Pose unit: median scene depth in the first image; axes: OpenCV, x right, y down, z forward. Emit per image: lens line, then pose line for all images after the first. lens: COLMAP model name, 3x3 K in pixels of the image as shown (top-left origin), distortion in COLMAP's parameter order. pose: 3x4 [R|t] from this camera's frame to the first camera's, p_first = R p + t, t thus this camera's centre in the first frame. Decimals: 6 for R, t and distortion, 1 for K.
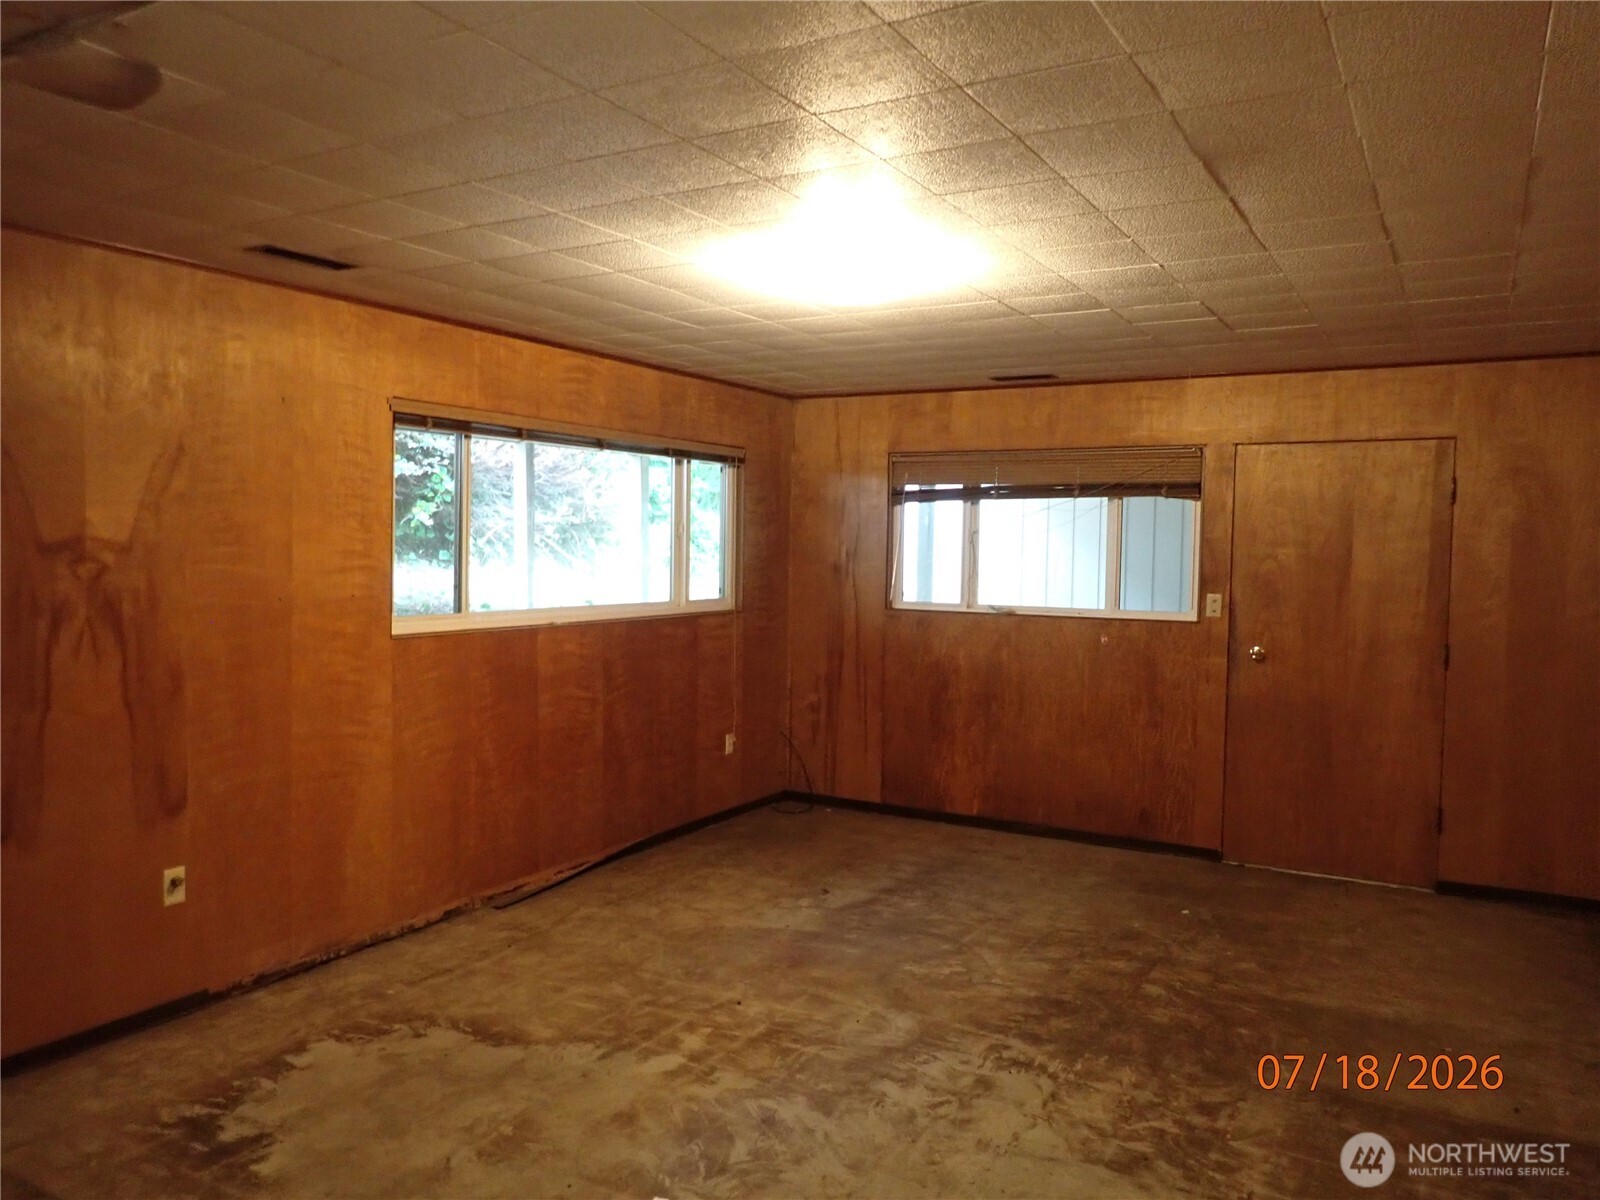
lens RADIAL K [[1173.4, 0, 799.9], [0, 1173.4, 599.5], [0, 0, 1]] dist [0.000444, -0.007203]
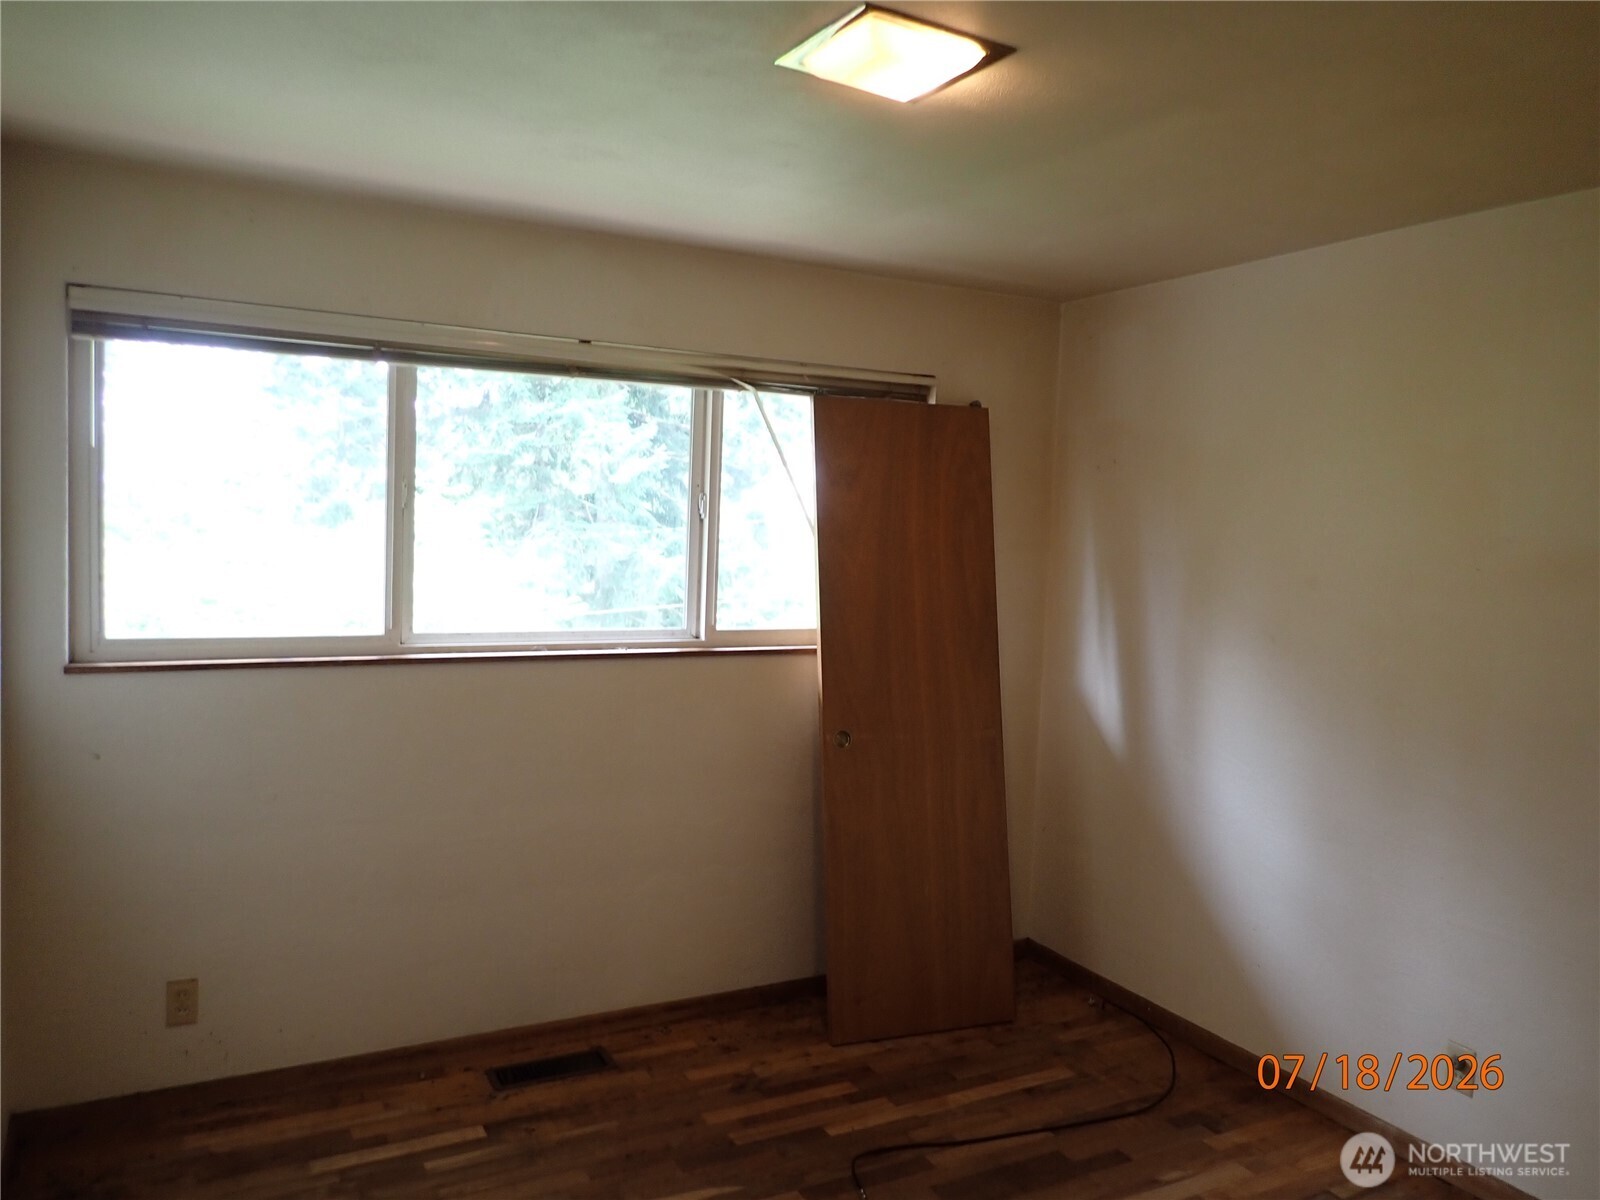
lens RADIAL K [[1173.4, 0, 800.0], [0, 1173.4, 598.4], [0, 0, 1]] dist [0.000444, -0.007203]
pose [[0.844680, 0.050741, -0.532861, 0.260413], [-0.046816, 0.998685, 0.020886, -0.029909], [0.533220, 0.007305, 0.845945, 0.540920]]
